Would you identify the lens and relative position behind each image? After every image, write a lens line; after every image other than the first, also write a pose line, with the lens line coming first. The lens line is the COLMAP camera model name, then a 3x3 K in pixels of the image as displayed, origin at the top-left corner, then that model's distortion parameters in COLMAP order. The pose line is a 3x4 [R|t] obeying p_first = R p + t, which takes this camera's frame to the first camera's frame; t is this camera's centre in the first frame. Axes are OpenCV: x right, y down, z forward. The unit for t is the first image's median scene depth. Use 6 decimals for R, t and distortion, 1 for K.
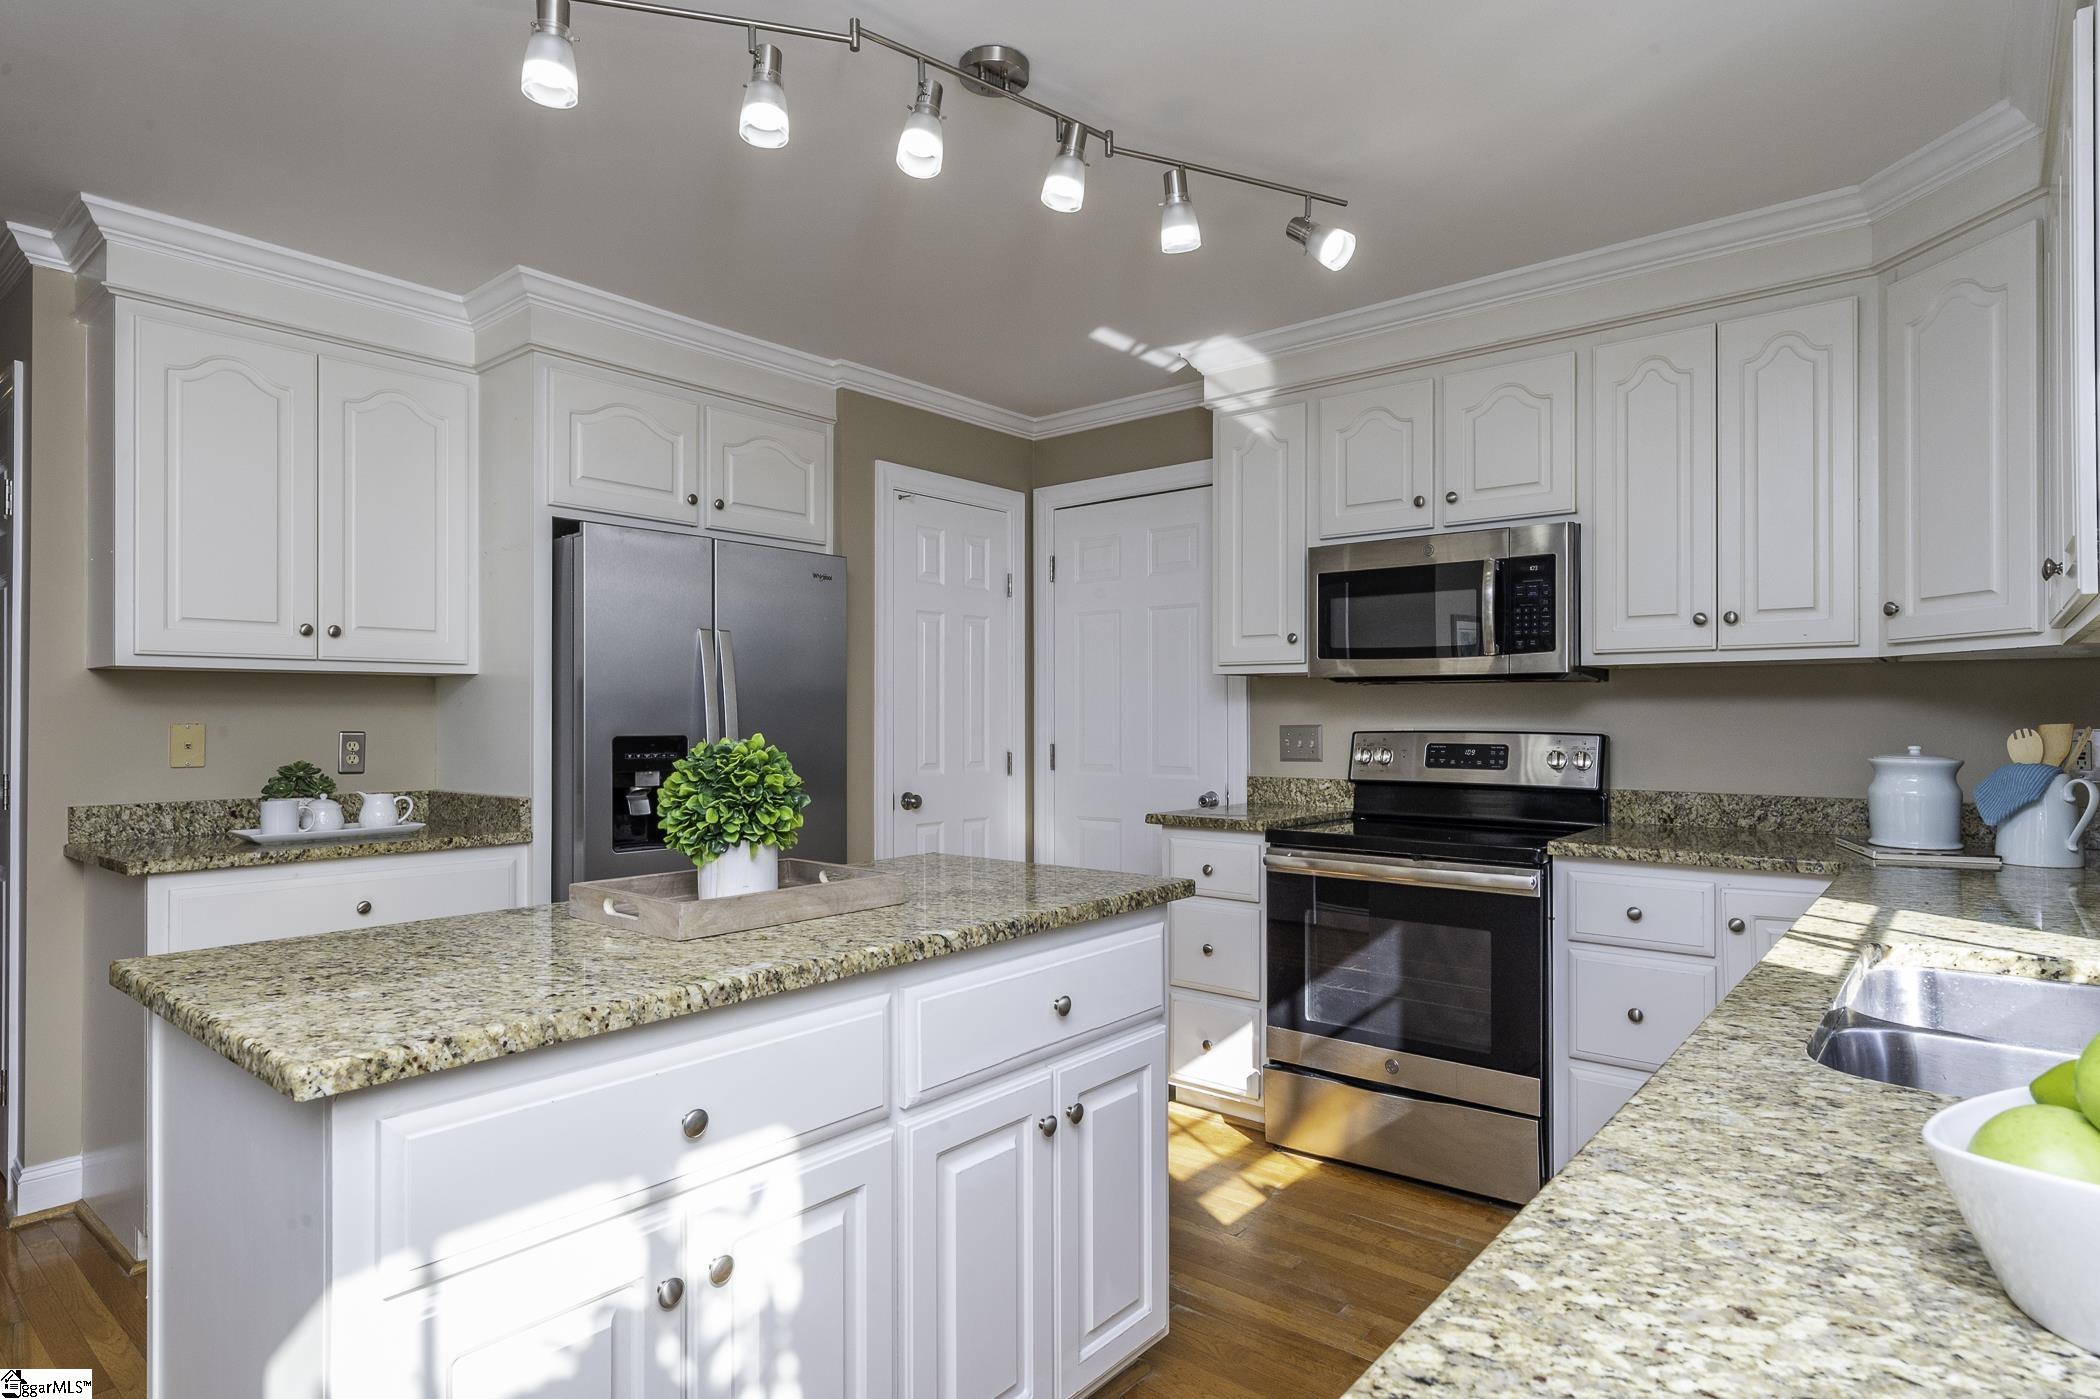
lens RADIAL K [[1147.2, 0, 1050.0], [0, 1147.2, 699.5], [0, 0, 1]] dist [-0.001419, -0.000050]
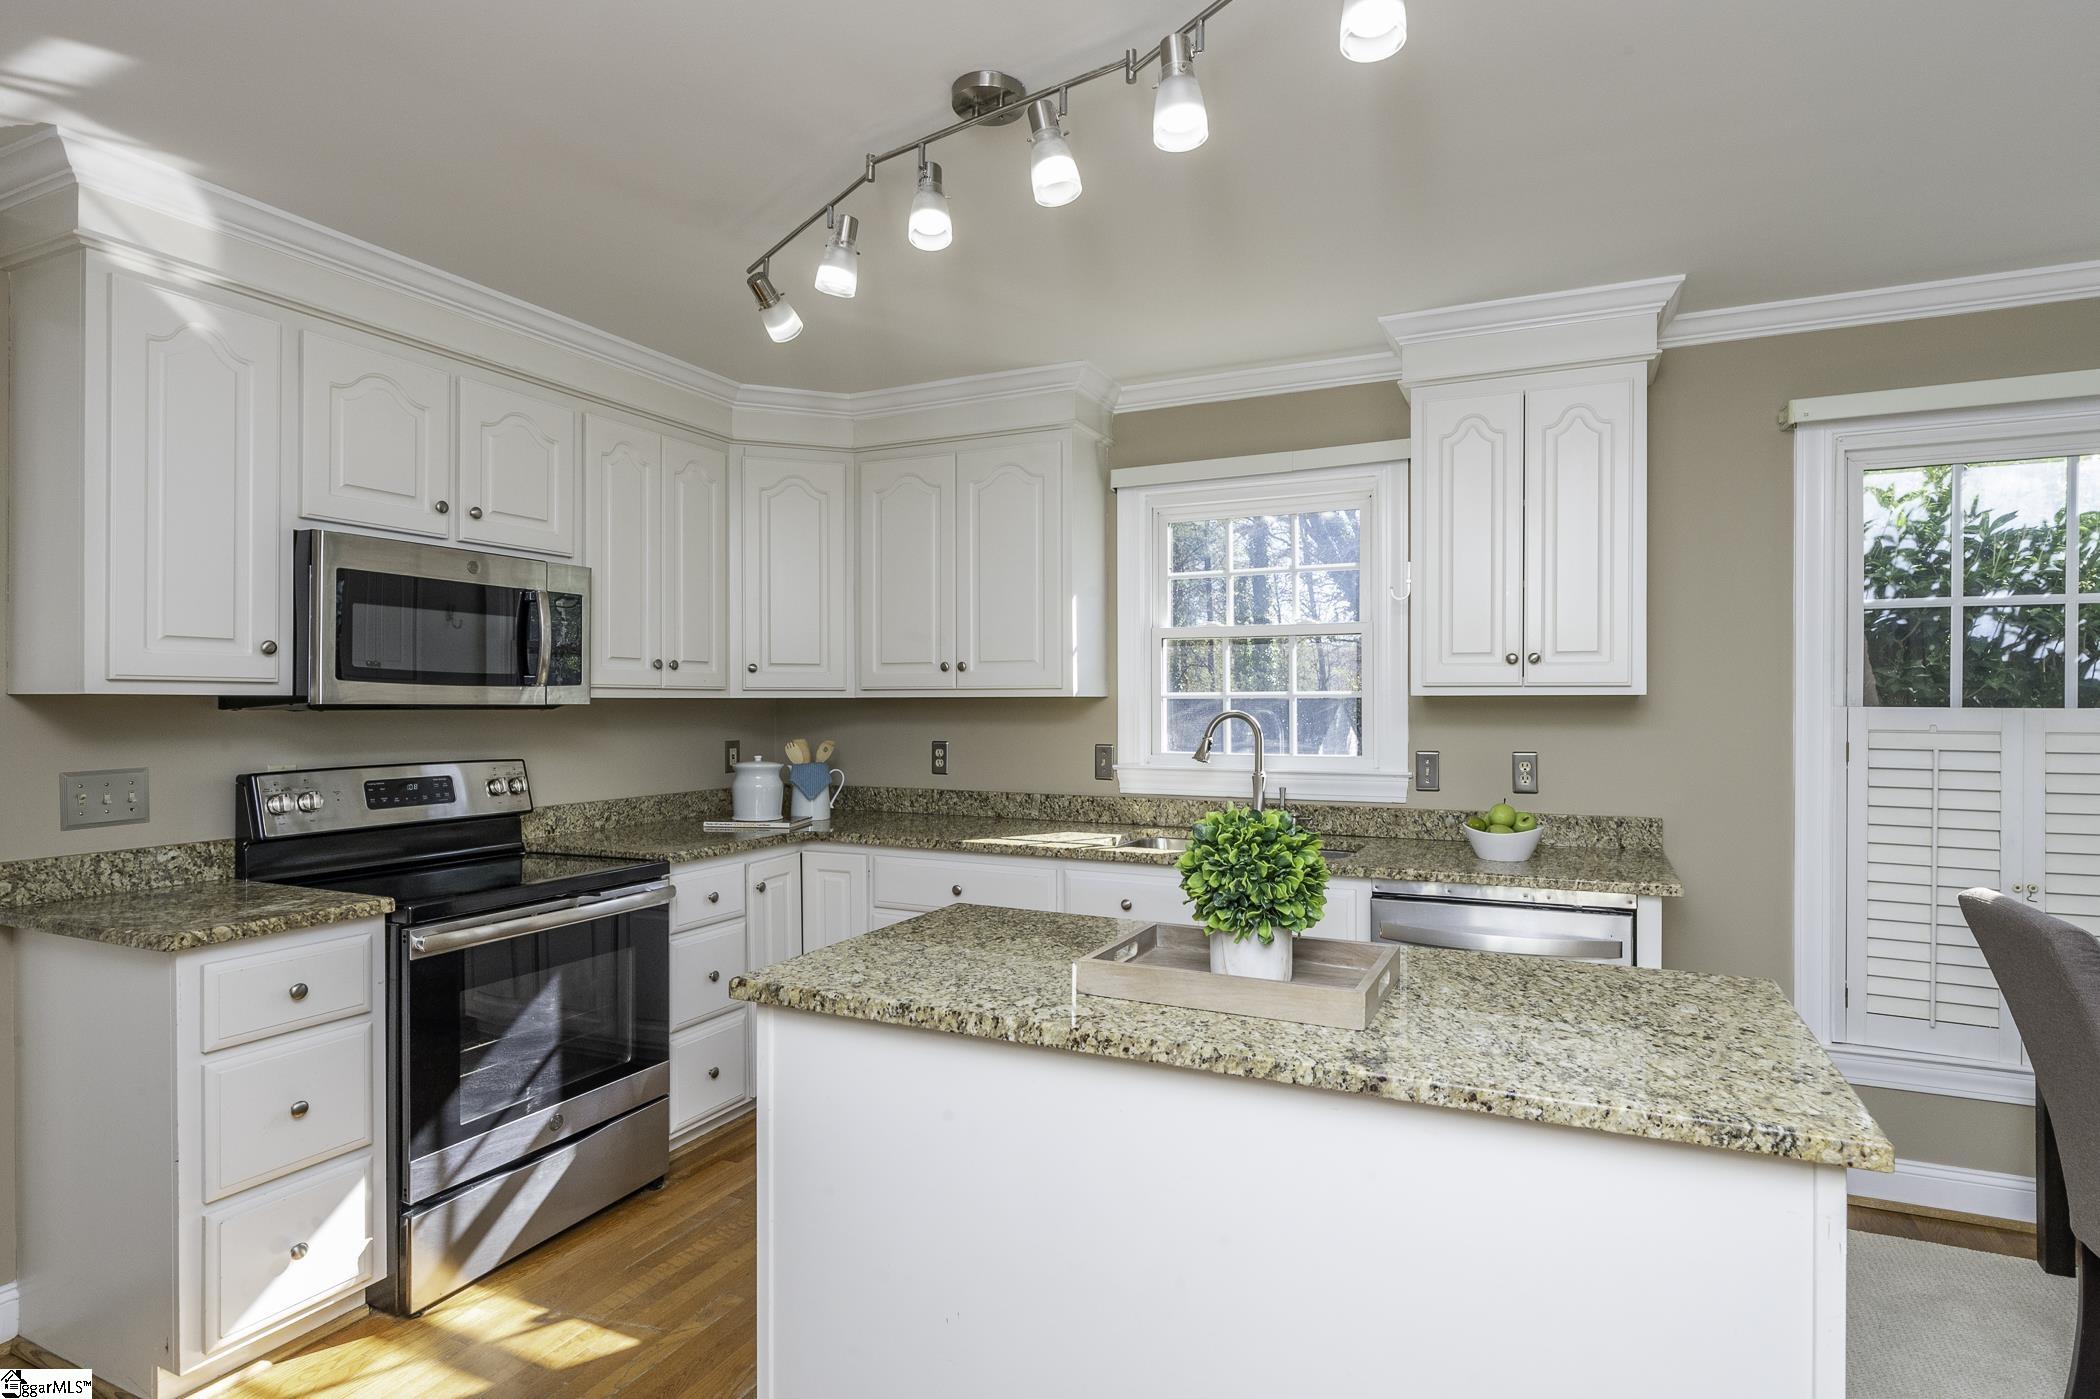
lens RADIAL K [[1081.9, 0, 1050.0], [0, 1081.9, 699.5], [0, 0, 1]] dist [0.003955, 0.000358]
pose [[-0.240881, 0.000784, 0.970554, -0.622014], [-0.014719, 0.999882, -0.004461, -0.028351], [-0.970443, -0.015360, -0.240841, 0.768883]]
